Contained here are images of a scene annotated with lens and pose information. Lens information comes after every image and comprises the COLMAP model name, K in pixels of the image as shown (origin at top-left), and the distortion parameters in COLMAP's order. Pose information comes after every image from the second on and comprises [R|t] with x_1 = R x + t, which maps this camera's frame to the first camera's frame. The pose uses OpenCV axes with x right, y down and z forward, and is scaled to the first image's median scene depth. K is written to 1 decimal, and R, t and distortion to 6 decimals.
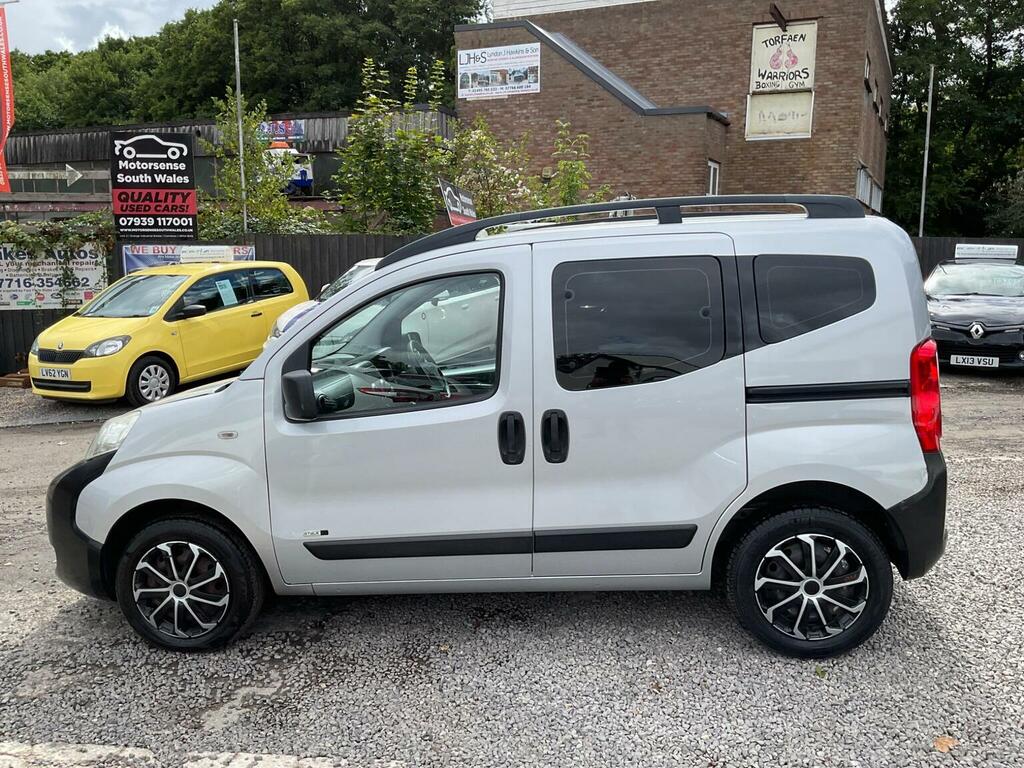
lens RADIAL K [[826.2, 0, 512.8], [0, 826.2, 382.3], [0, 0, 1]] dist [0.057671, -0.101760]
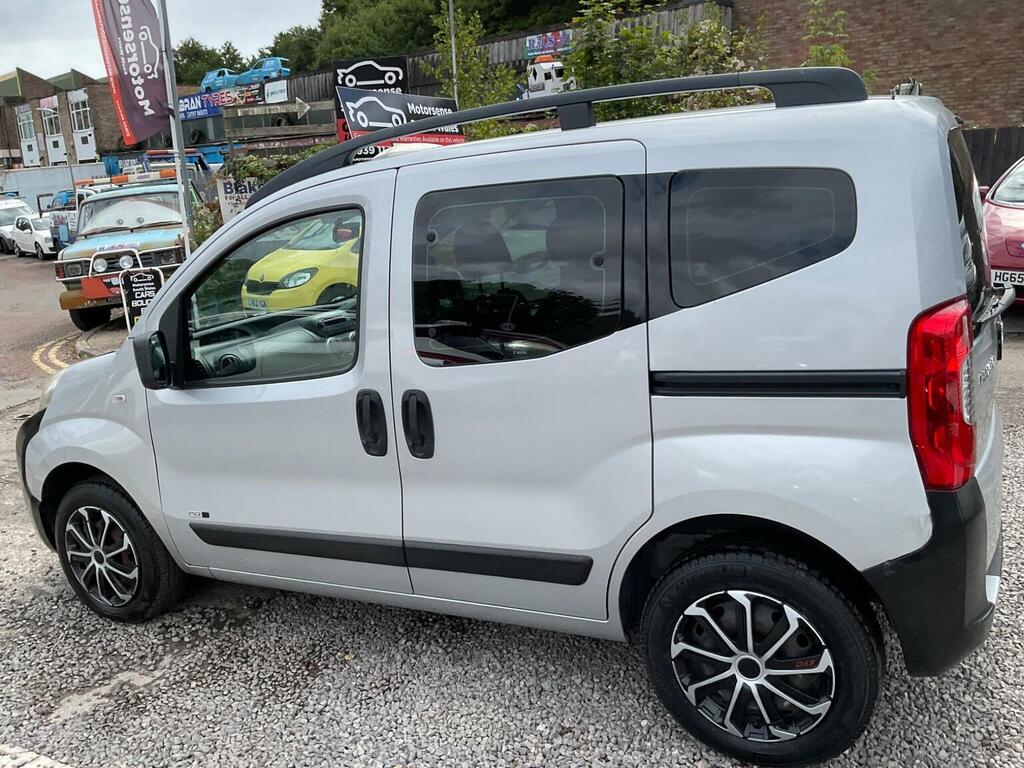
lens RADIAL K [[842.0, 0, 515.8], [0, 842.0, 386.1], [0, 0, 1]] dist [0.052519, -0.101151]
pose [[0.936650, 0.041455, -0.347805, 0.400299], [-0.006478, 0.994852, 0.101133, -0.048604], [0.350207, -0.092473, 0.932097, 0.302788]]
